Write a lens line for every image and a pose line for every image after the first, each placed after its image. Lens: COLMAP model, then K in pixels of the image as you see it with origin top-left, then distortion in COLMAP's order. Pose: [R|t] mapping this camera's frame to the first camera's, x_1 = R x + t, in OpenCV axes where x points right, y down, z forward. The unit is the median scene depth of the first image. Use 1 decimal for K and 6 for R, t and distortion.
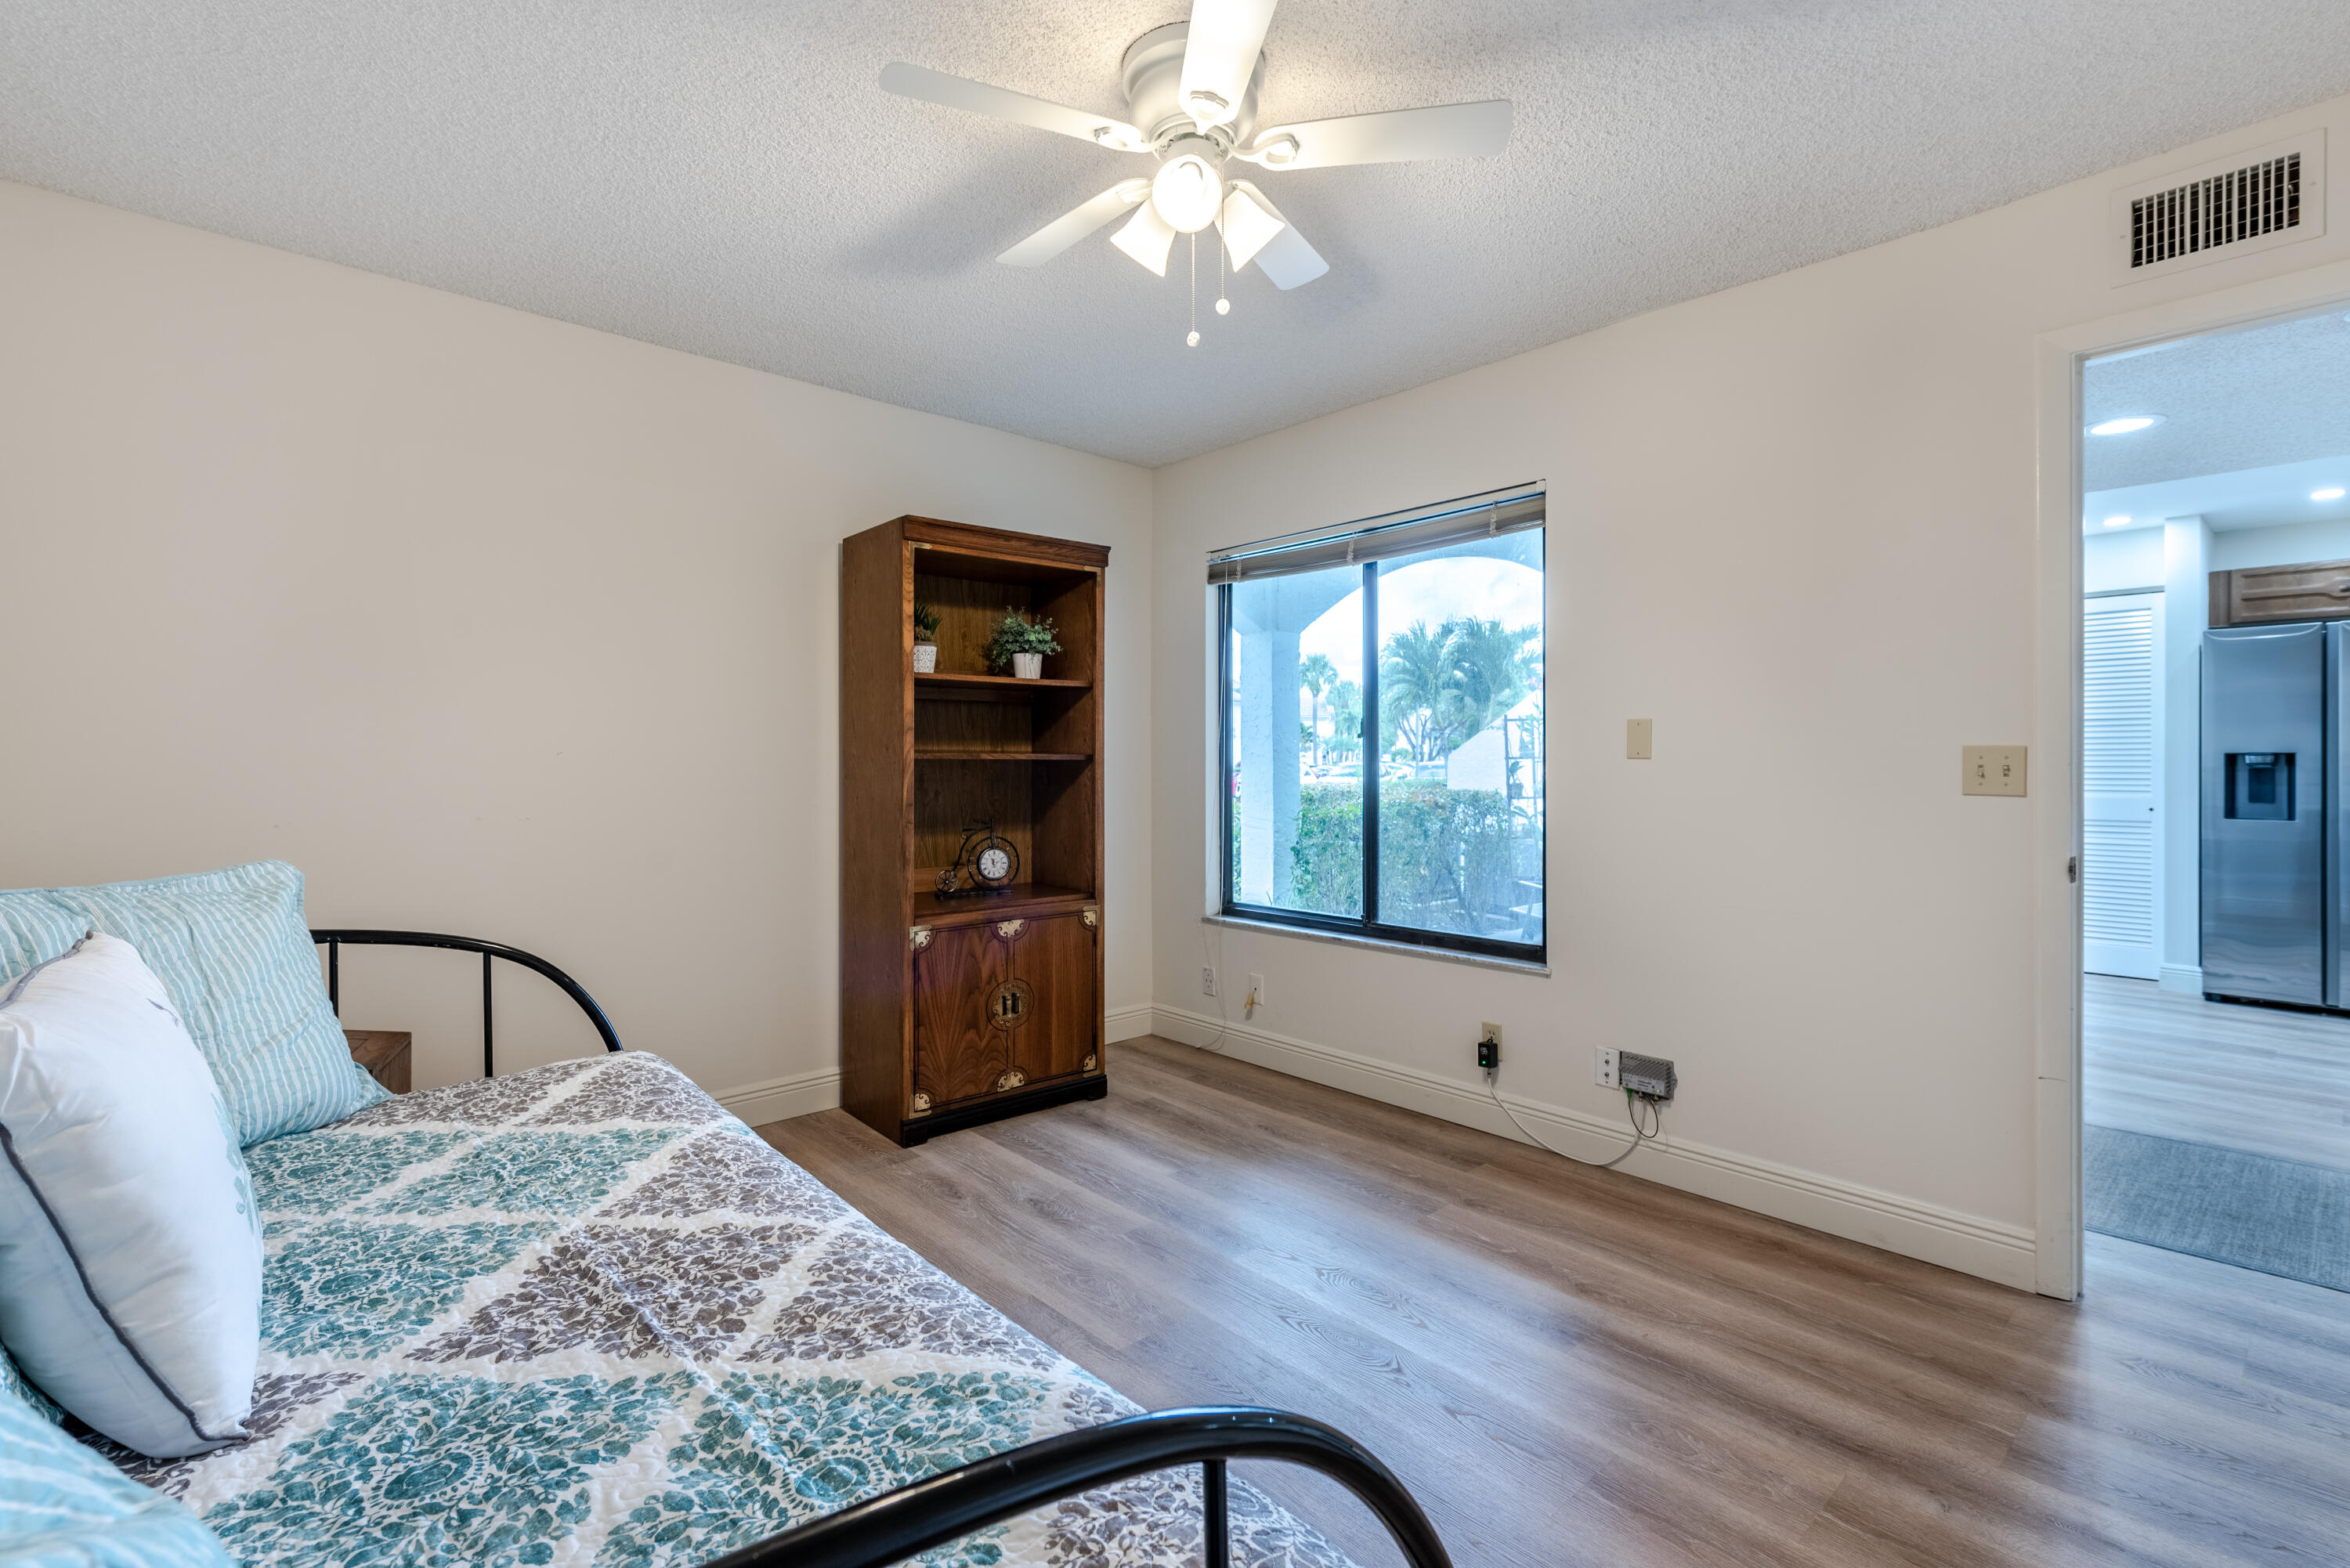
lens RADIAL K [[1079.0, 0, 1169.1], [0, 1079.0, 769.7], [0, 0, 1]] dist [0.011032, -0.002033]
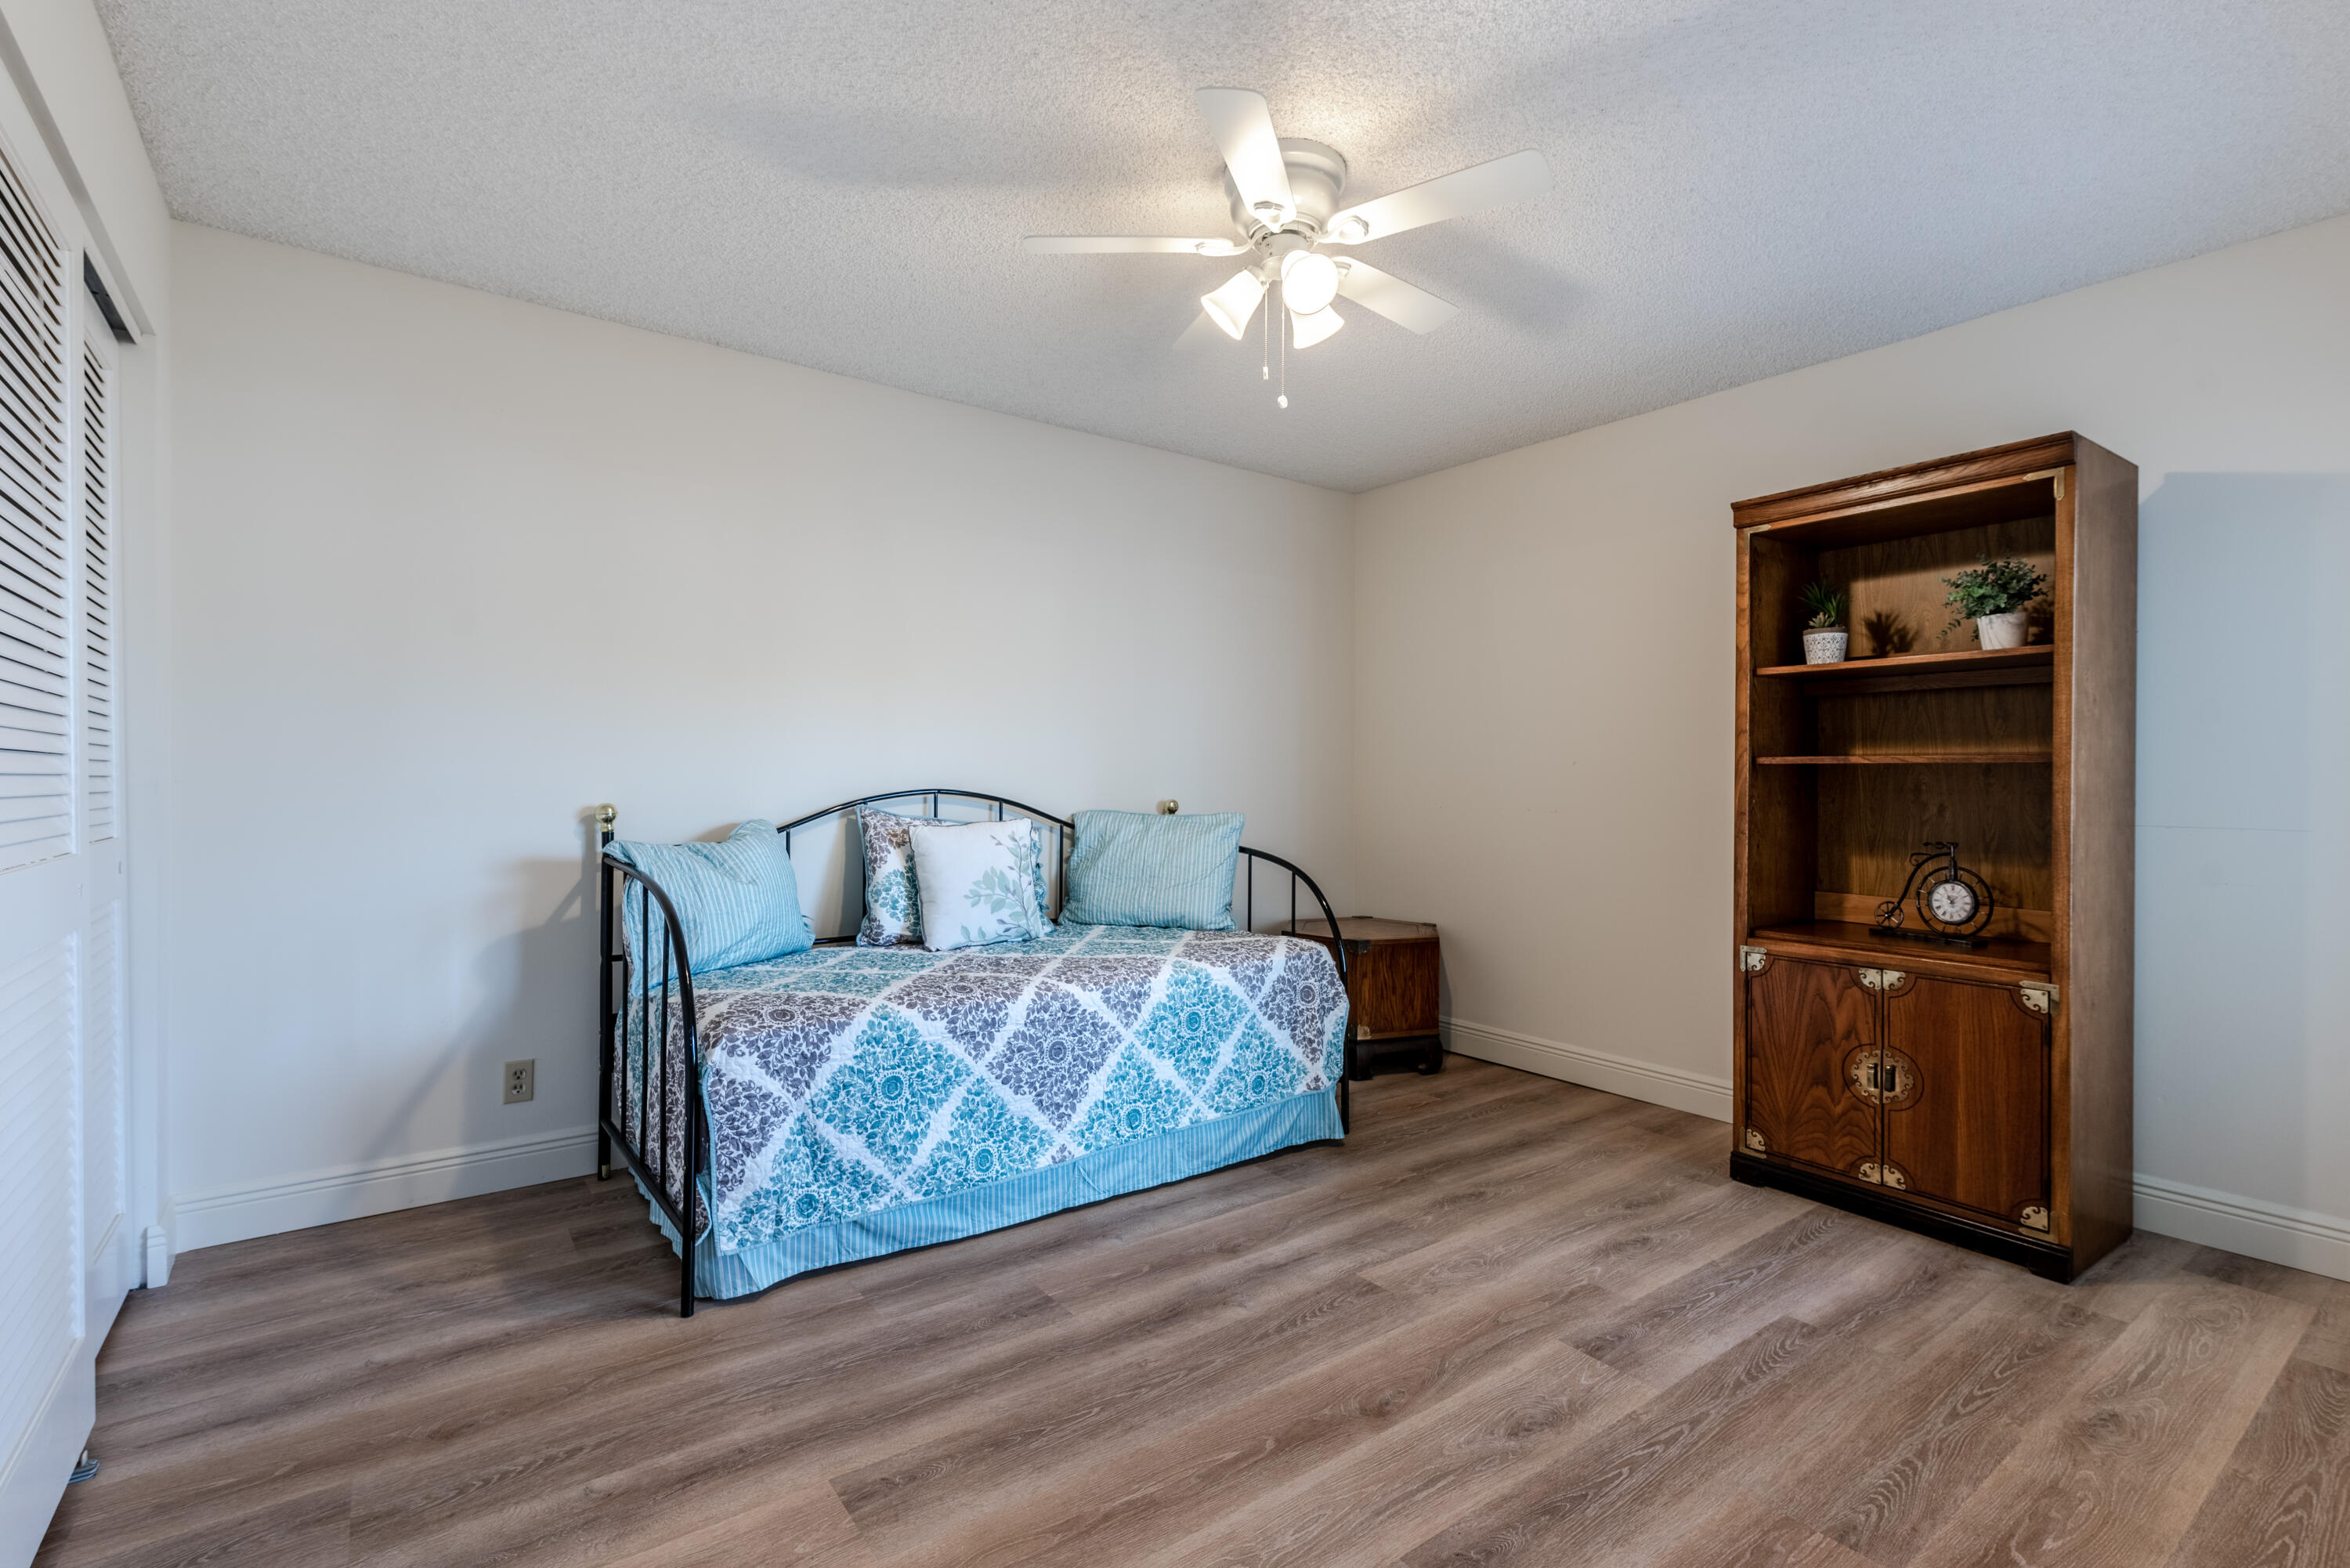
lens RADIAL K [[1079.0, 0, 1172.3], [0, 1079.0, 790.3], [0, 0, 1]] dist [0.011032, -0.002033]
pose [[-0.102627, 0.009077, -0.994678, 0.691812], [-0.015061, 0.999830, 0.010678, 0.009618], [0.994606, 0.016077, -0.102473, 0.573768]]
